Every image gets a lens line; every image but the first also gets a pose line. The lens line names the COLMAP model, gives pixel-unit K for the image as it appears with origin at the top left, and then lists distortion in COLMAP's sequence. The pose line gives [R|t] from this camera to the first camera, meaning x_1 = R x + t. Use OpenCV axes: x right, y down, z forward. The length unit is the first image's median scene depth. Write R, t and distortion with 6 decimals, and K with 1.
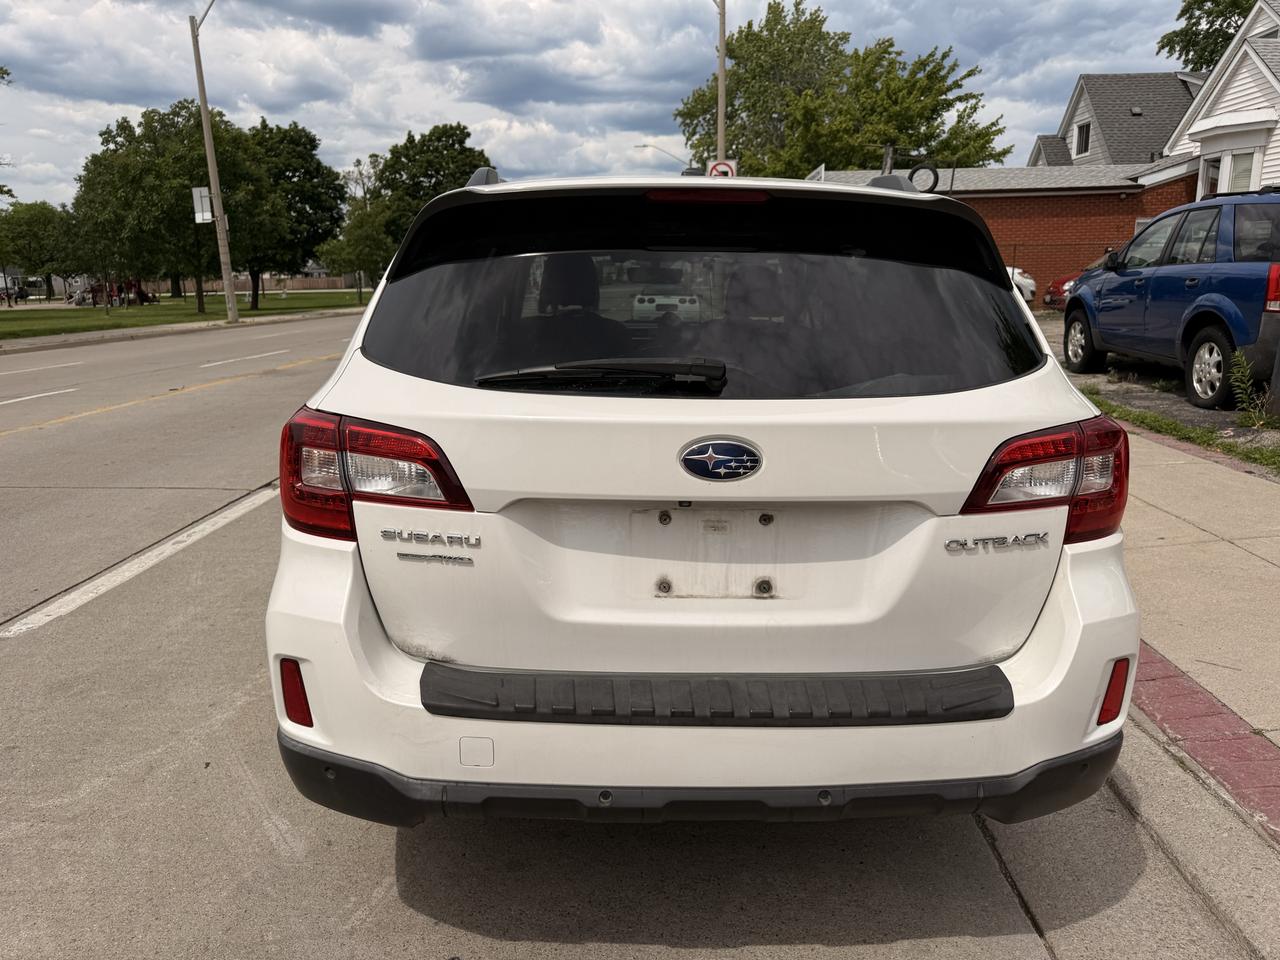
lens RADIAL K [[911.7, 0, 643.0], [0, 911.7, 478.1], [0, 0, 1]] dist [0.017157, -0.020416]
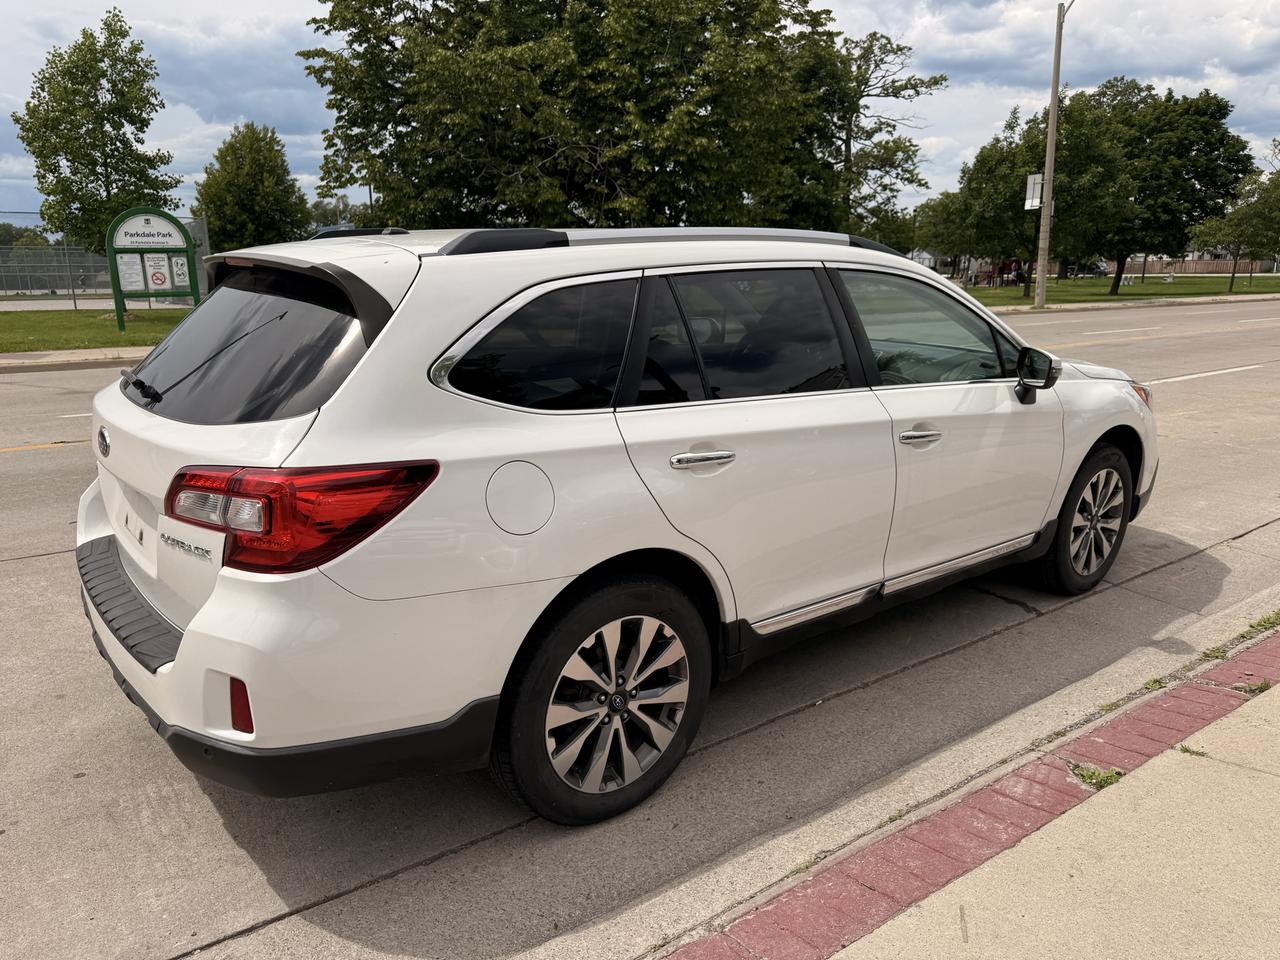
lens RADIAL K [[911.7, 0, 644.0], [0, 911.7, 483.4], [0, 0, 1]] dist [0.017157, -0.020416]
pose [[0.616002, 0.194317, -0.763401, 0.093782], [-0.174538, 0.978679, 0.108276, -0.014260], [0.768165, 0.066544, 0.636784, 0.036608]]
